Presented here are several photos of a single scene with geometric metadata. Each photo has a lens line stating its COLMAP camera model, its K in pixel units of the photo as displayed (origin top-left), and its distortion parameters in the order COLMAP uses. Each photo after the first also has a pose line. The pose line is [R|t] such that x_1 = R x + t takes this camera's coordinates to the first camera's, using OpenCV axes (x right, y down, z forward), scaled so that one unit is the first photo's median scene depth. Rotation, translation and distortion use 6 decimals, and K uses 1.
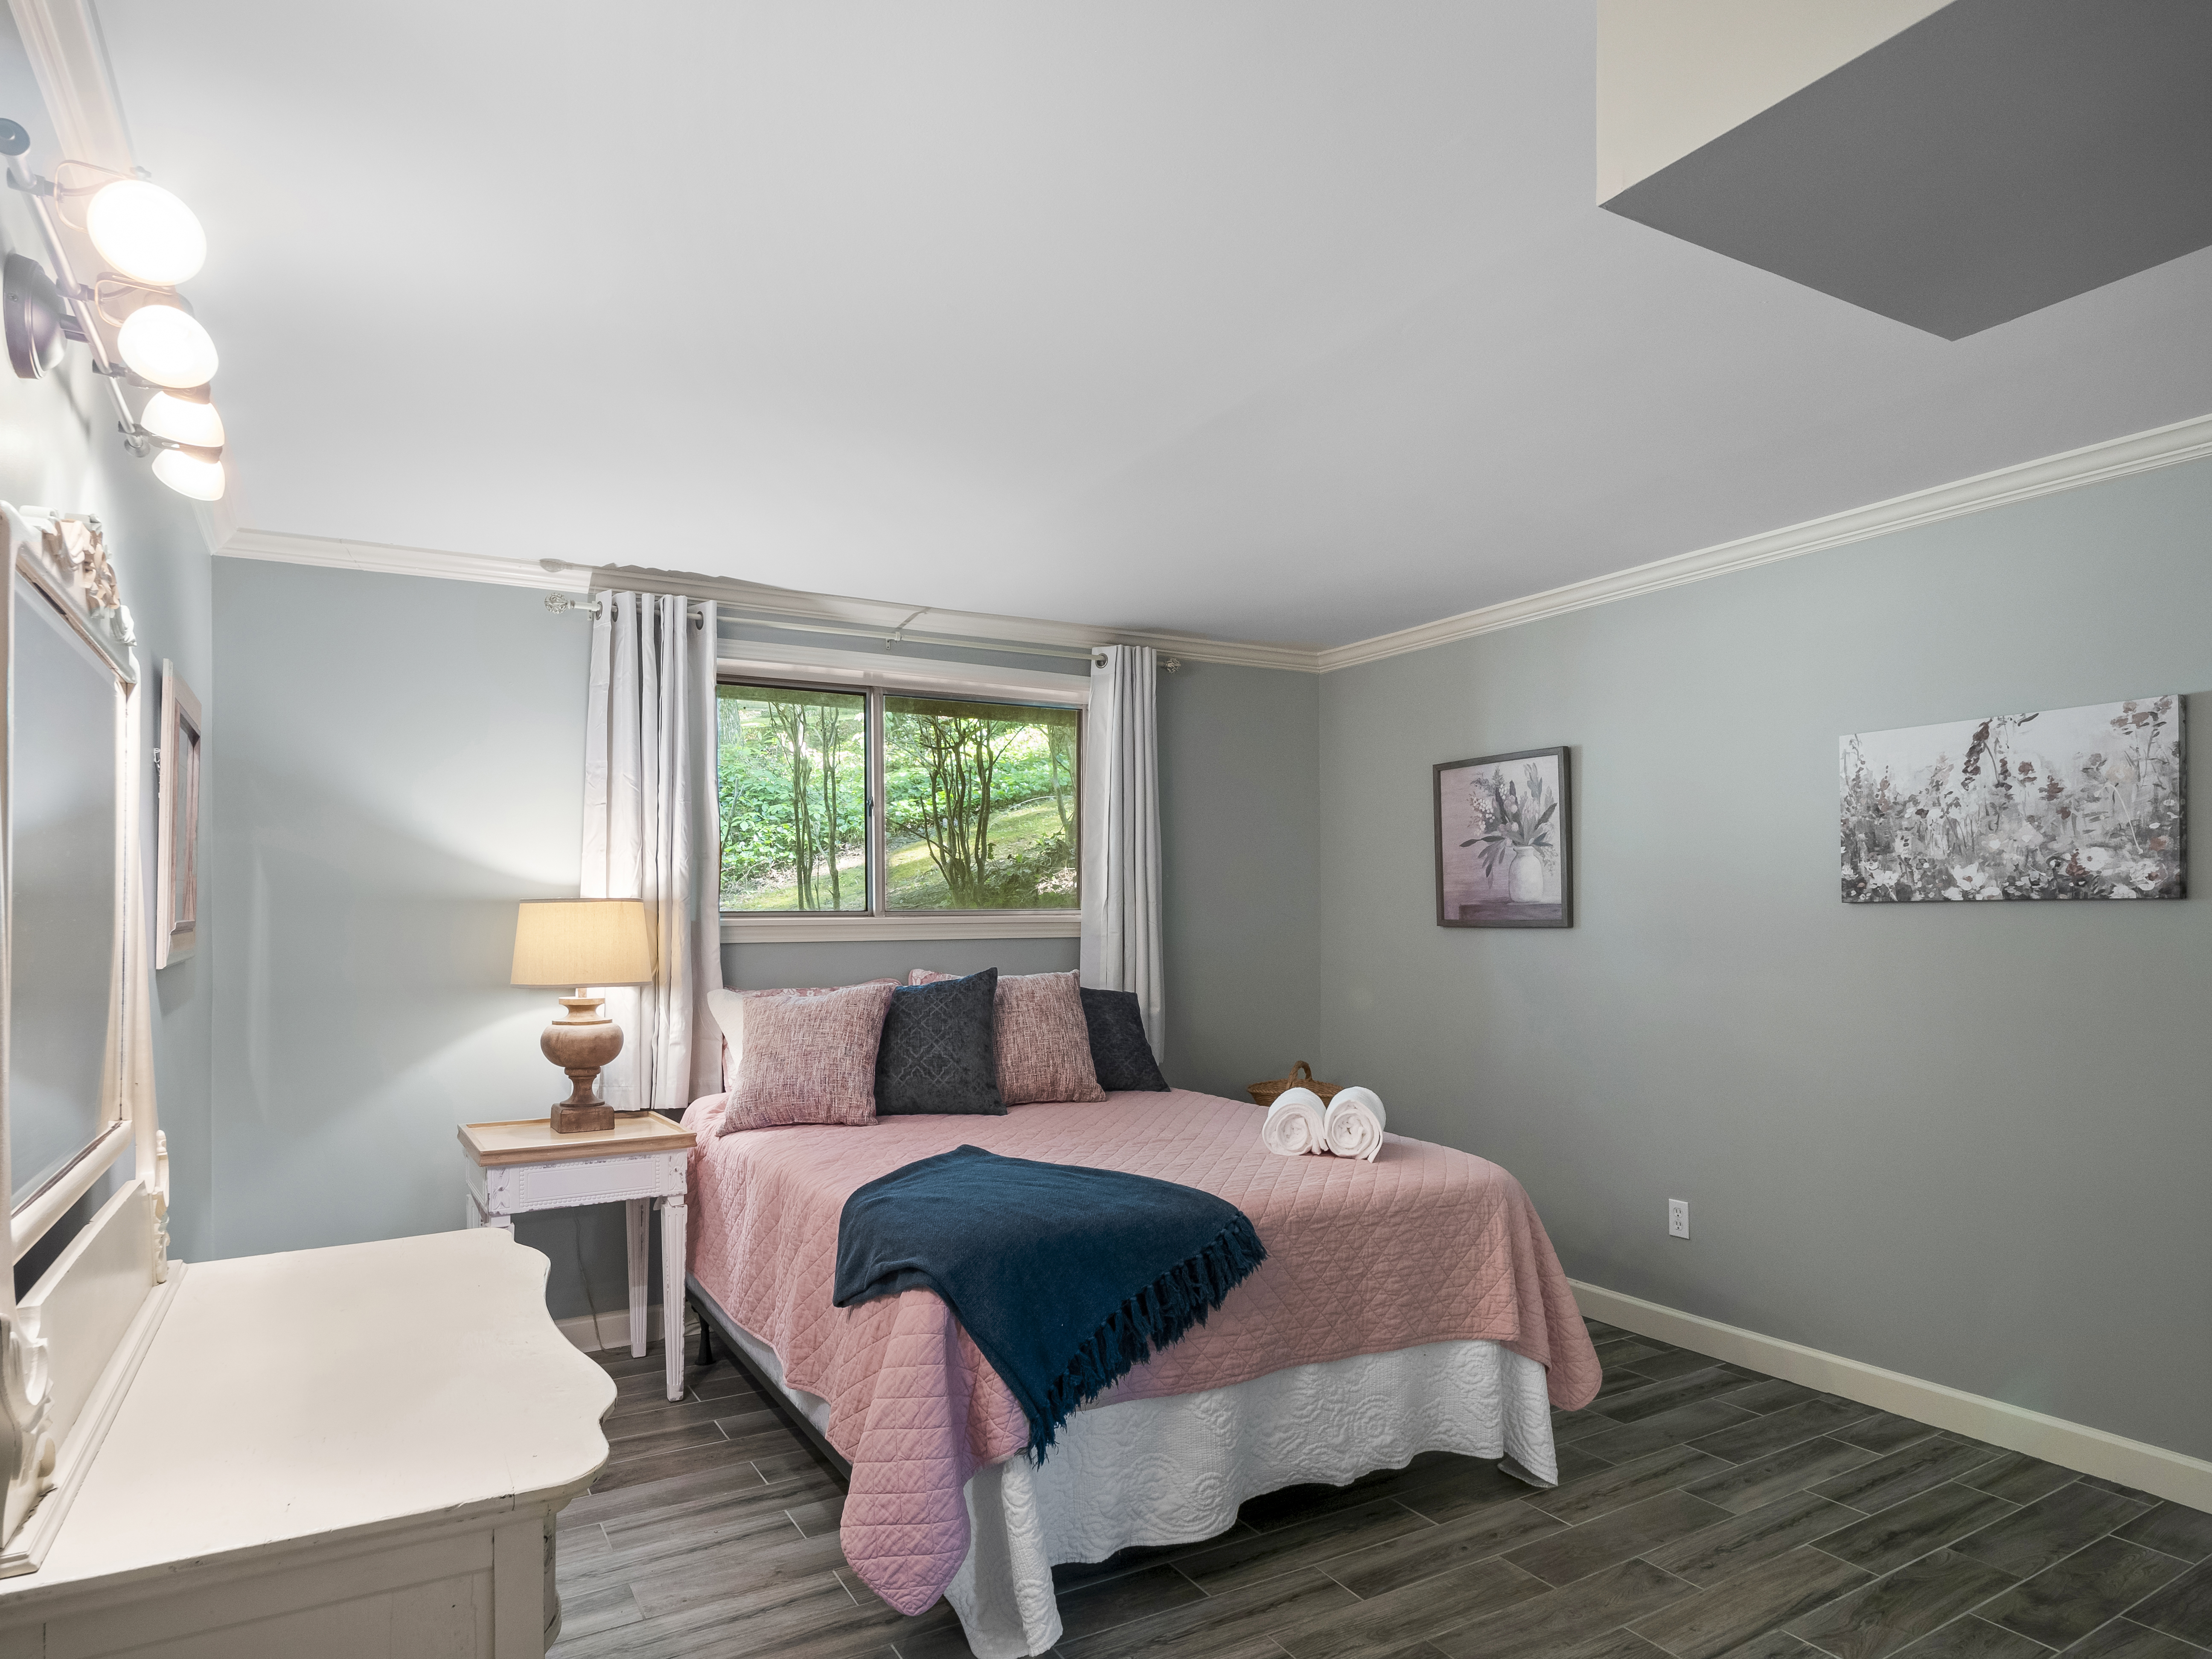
lens RADIAL K [[1284.5, 0, 1106.0], [0, 1284.5, 829.5], [0, 0, 1]] dist [0.001975, 0.000312]
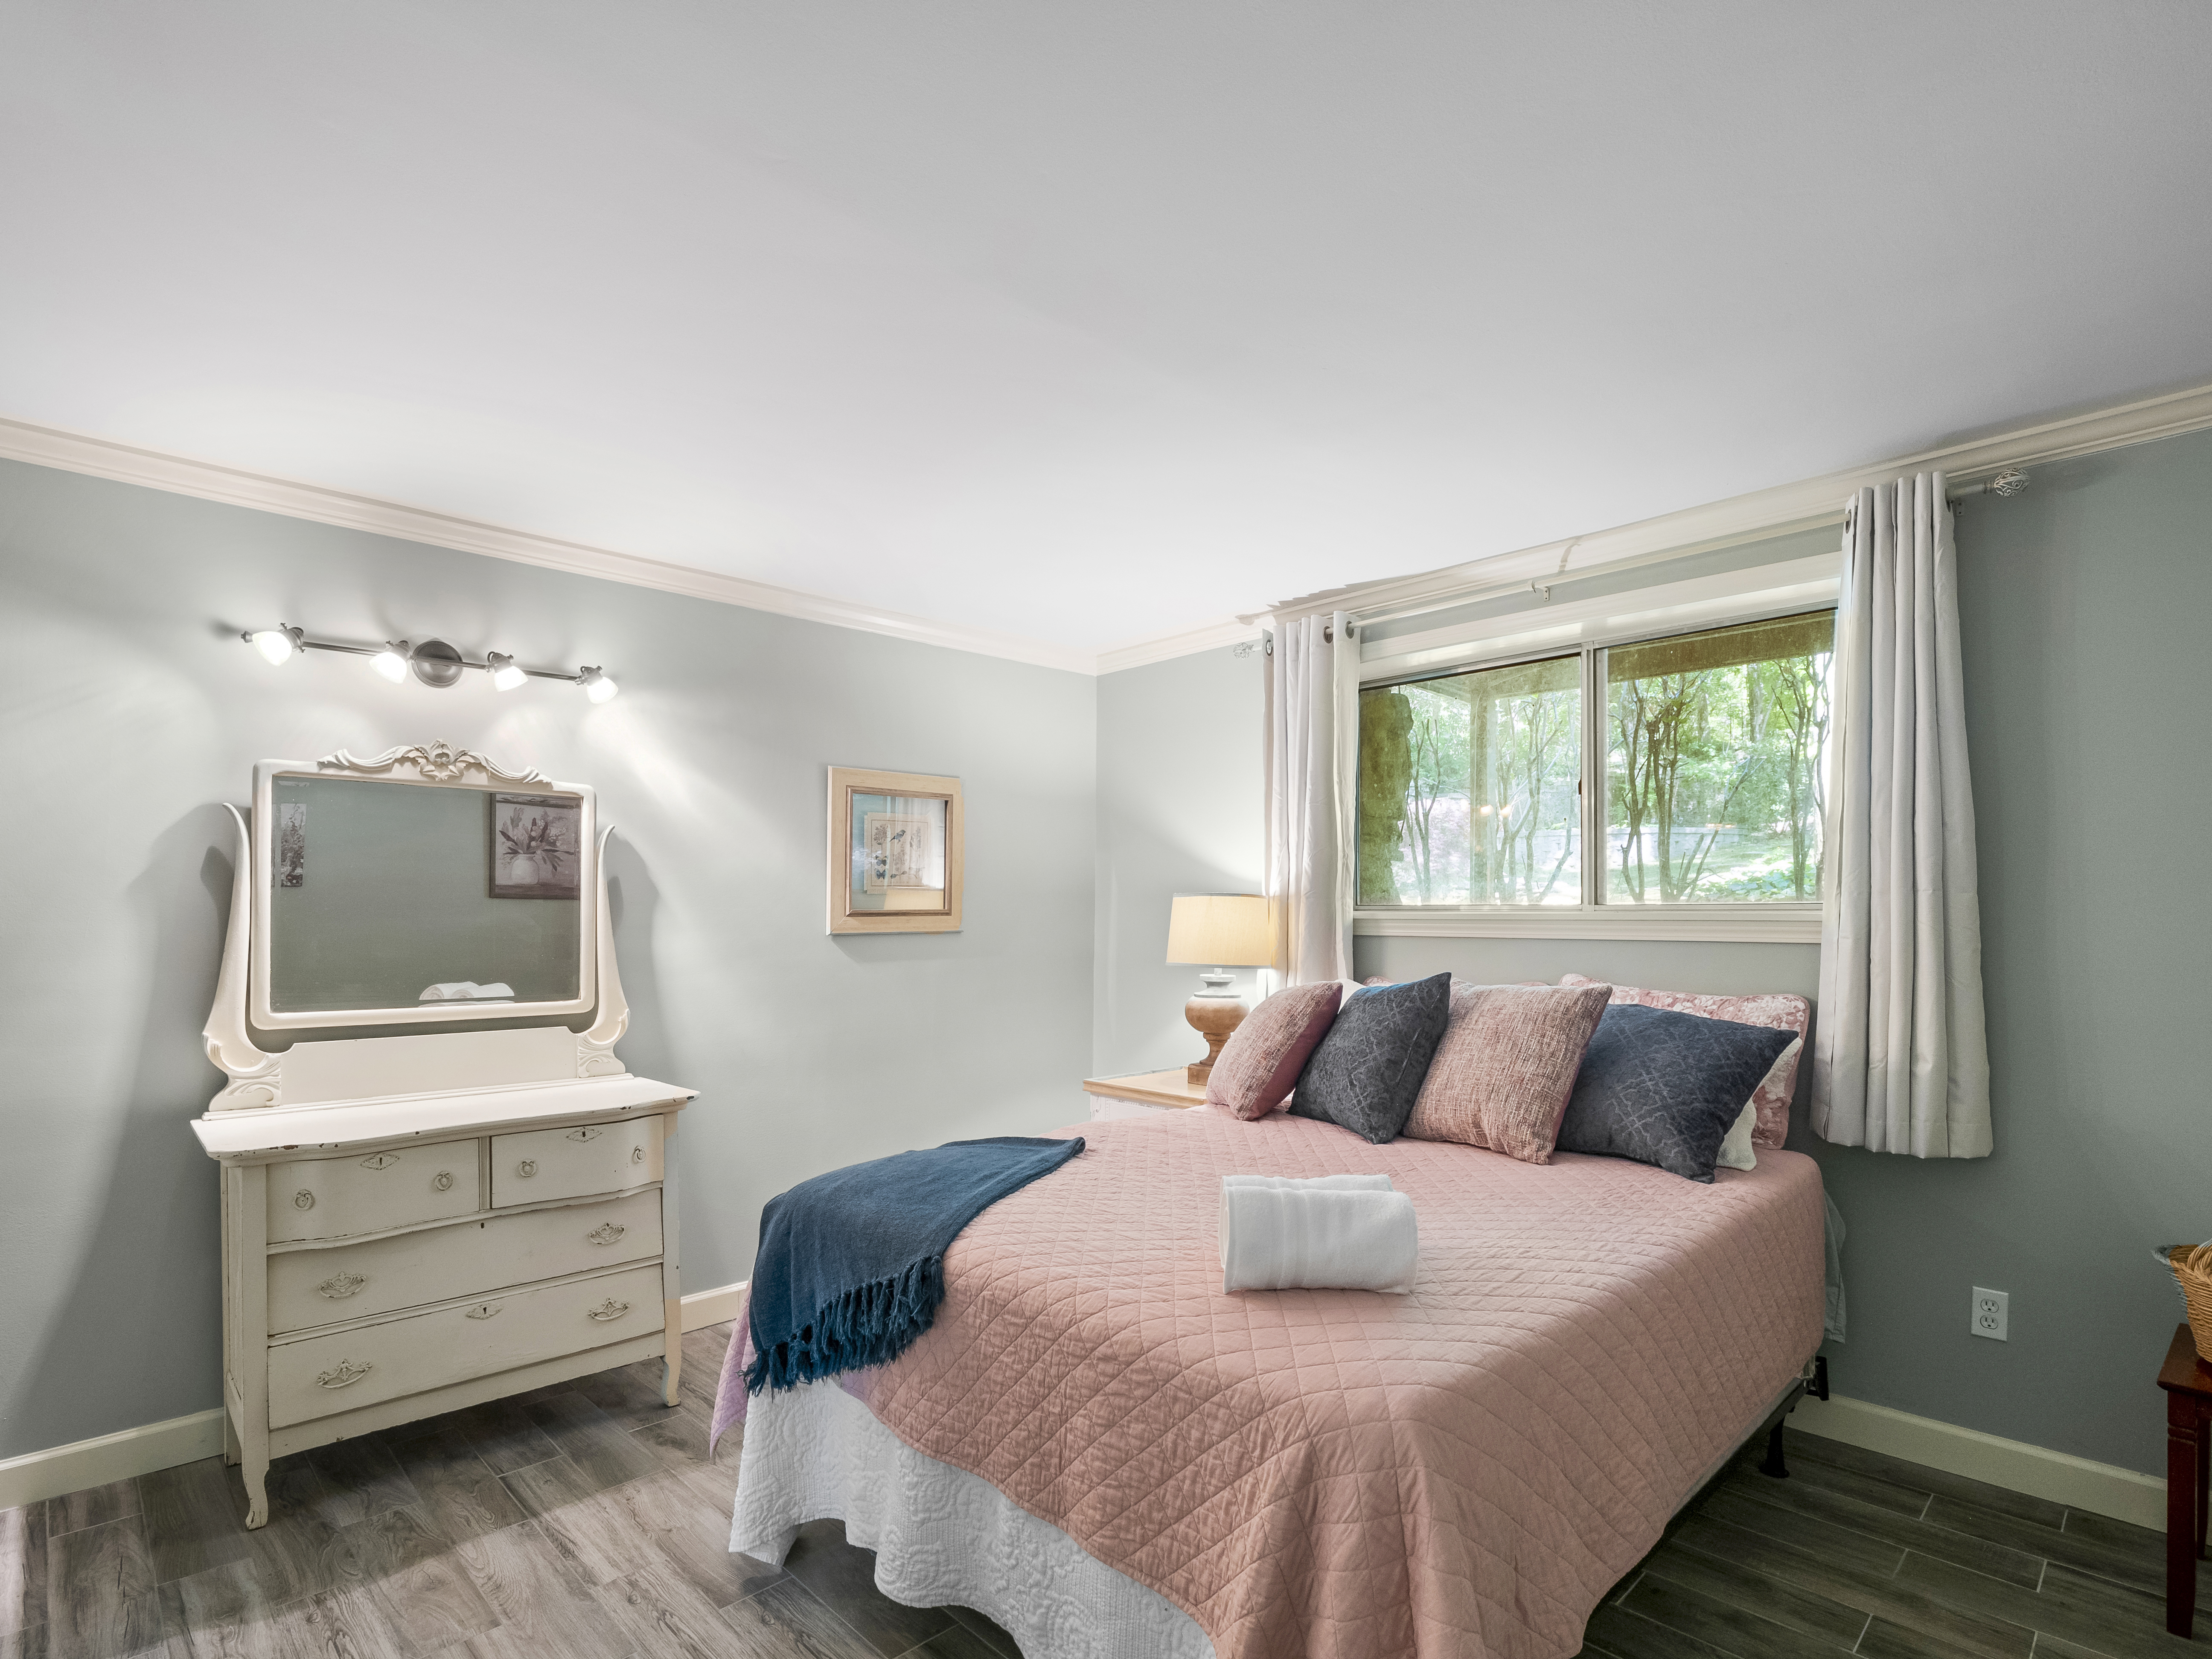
lens RADIAL K [[1133.0, 0, 1106.0], [0, 1133.0, 829.5], [0, 0, 1]] dist [-0.001878, -0.000206]
pose [[0.233769, -0.060181, -0.970428, 0.592858], [0.064850, 0.996825, -0.046196, 0.035234], [0.970127, -0.052133, 0.236930, 0.630887]]
